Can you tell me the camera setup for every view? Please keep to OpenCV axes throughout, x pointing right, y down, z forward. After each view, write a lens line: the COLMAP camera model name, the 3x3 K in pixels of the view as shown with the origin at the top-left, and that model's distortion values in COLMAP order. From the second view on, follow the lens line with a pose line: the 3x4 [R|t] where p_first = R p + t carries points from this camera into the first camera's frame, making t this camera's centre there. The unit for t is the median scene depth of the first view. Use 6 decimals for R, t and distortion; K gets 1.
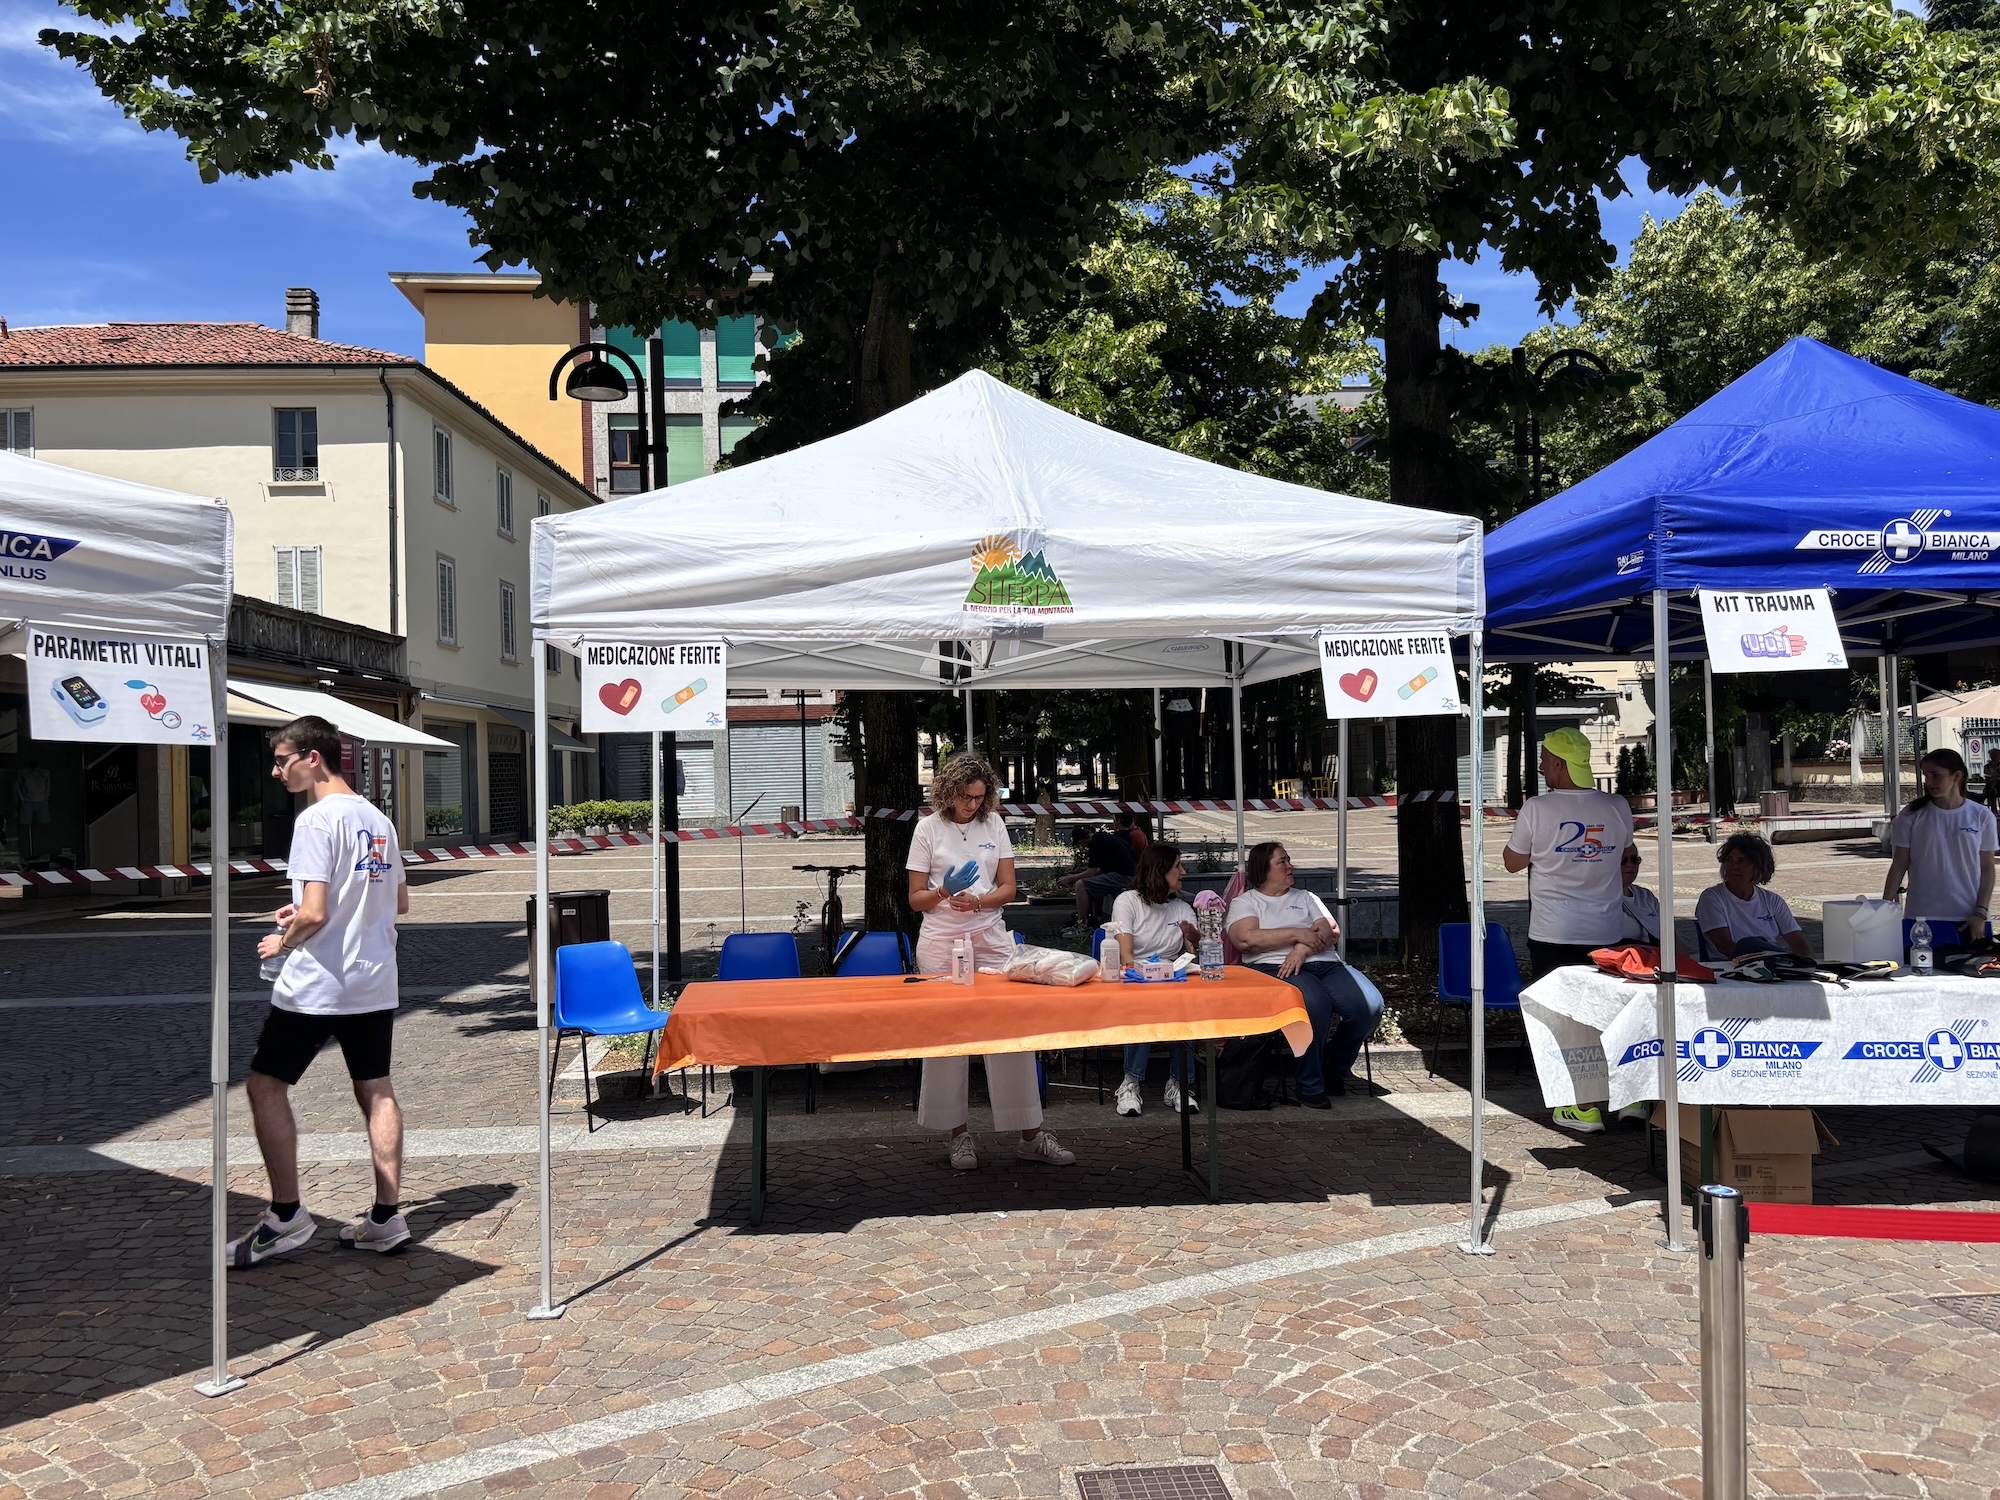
lens RADIAL K [[1496.7, 0, 1005.5], [0, 1496.7, 770.1], [0, 0, 1]] dist [0.003836, 0.005062]
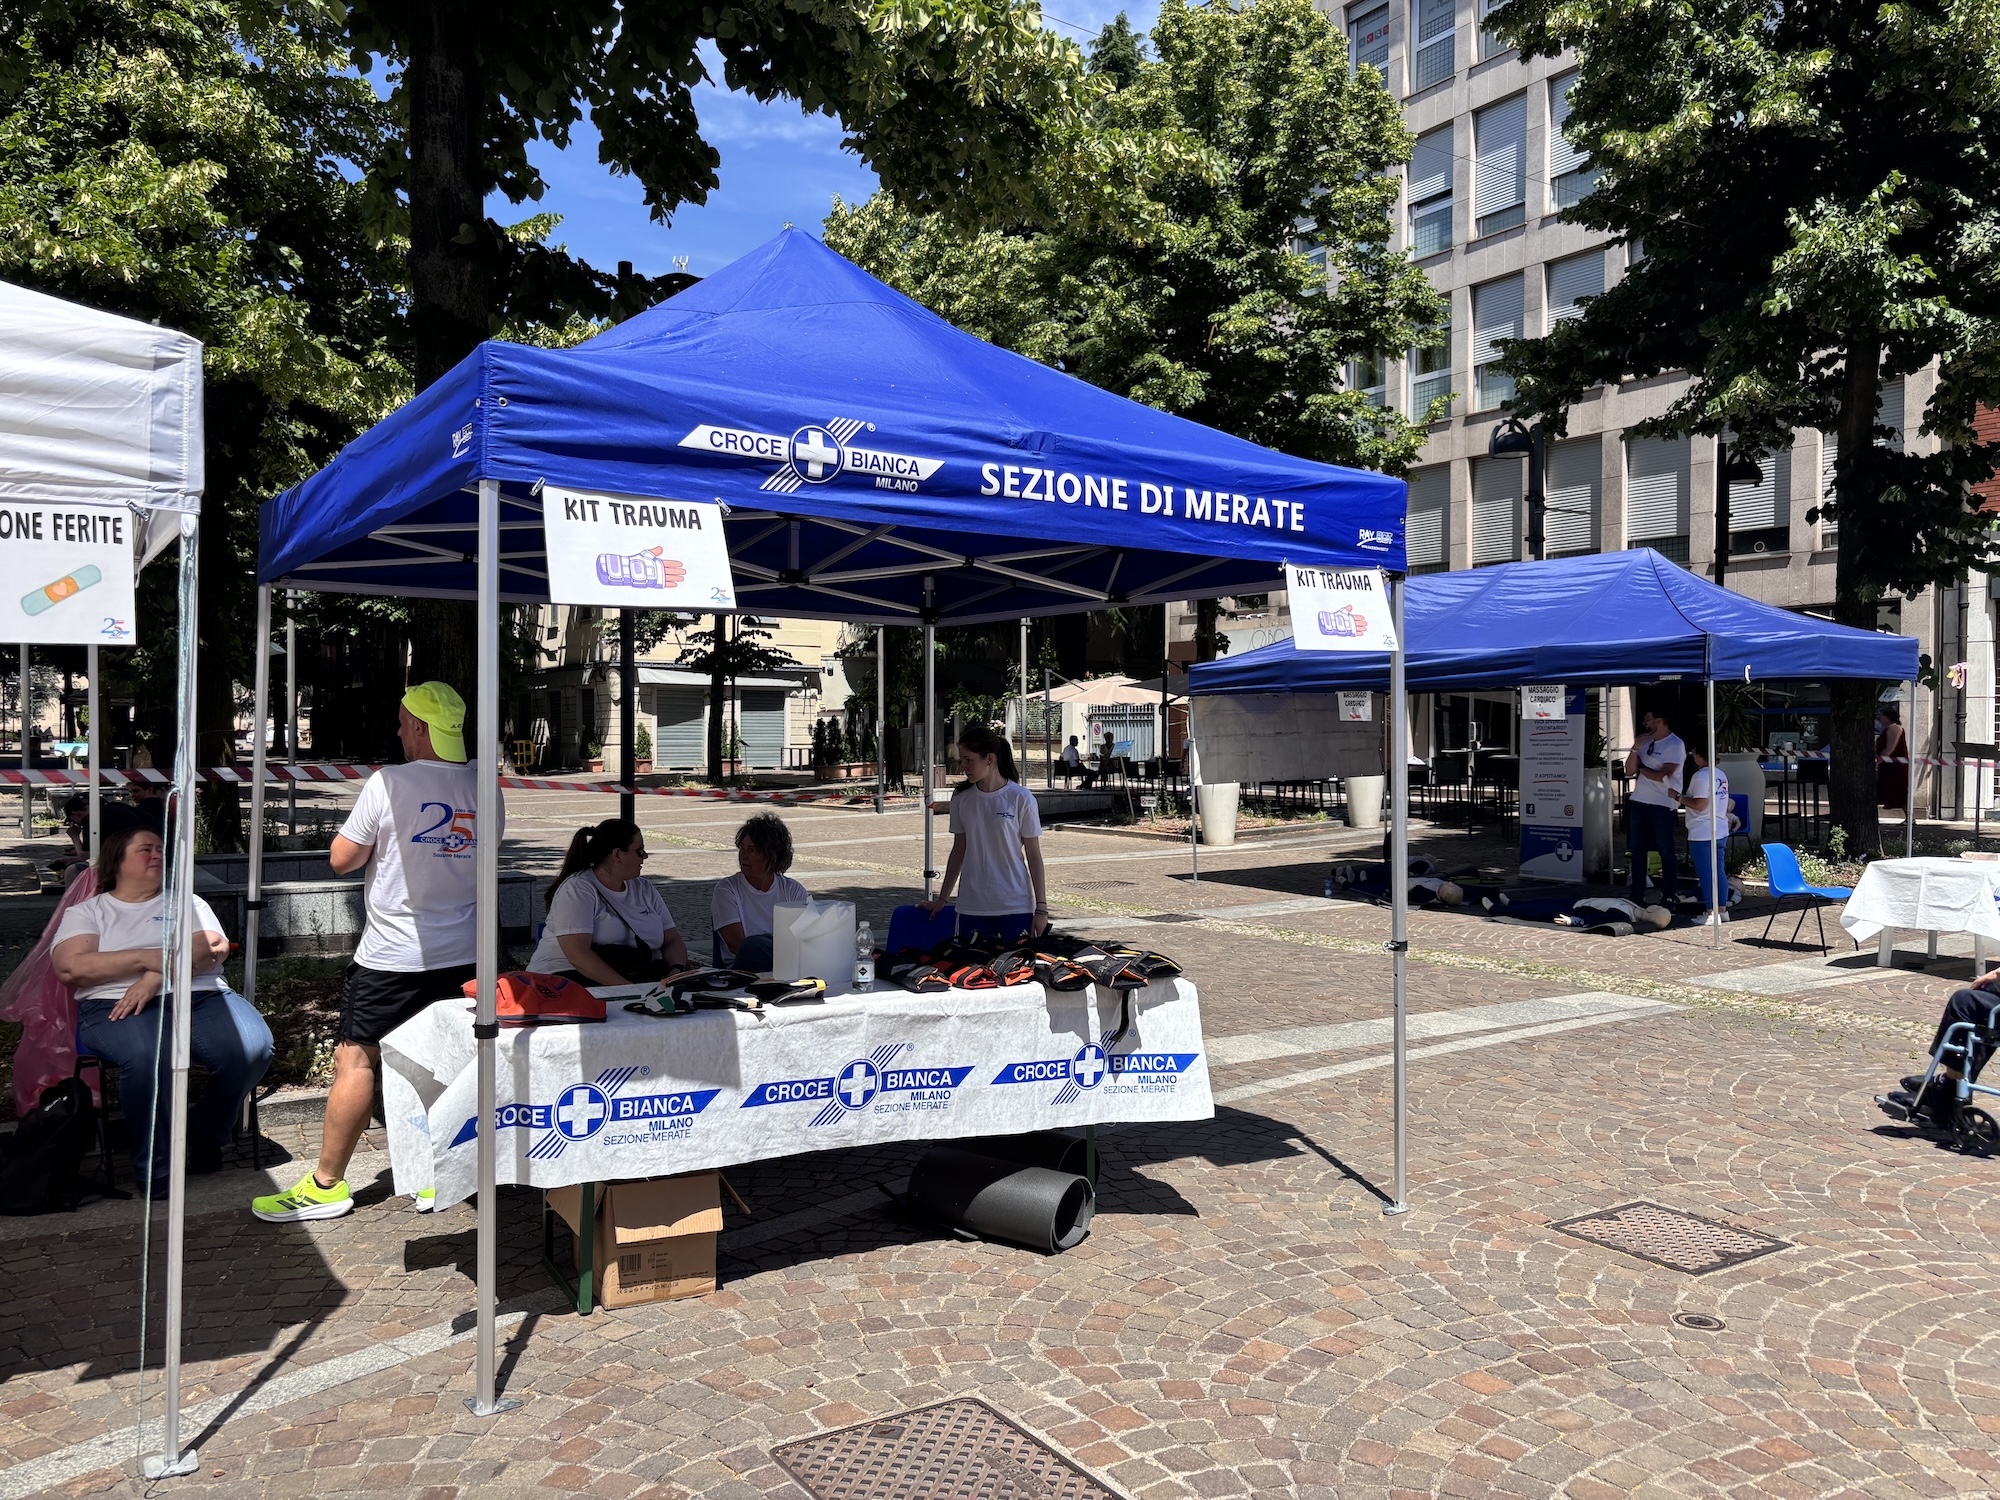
lens RADIAL K [[1536.6, 0, 1000.0], [0, 1536.6, 750.0], [0, 0, 1]] dist [0.048955, -0.048202]
pose [[0.875915, 0.025334, 0.481800, 0.279095], [-0.029776, 0.999555, 0.001573, -0.001639], [-0.481546, -0.015724, 0.876280, 0.227990]]
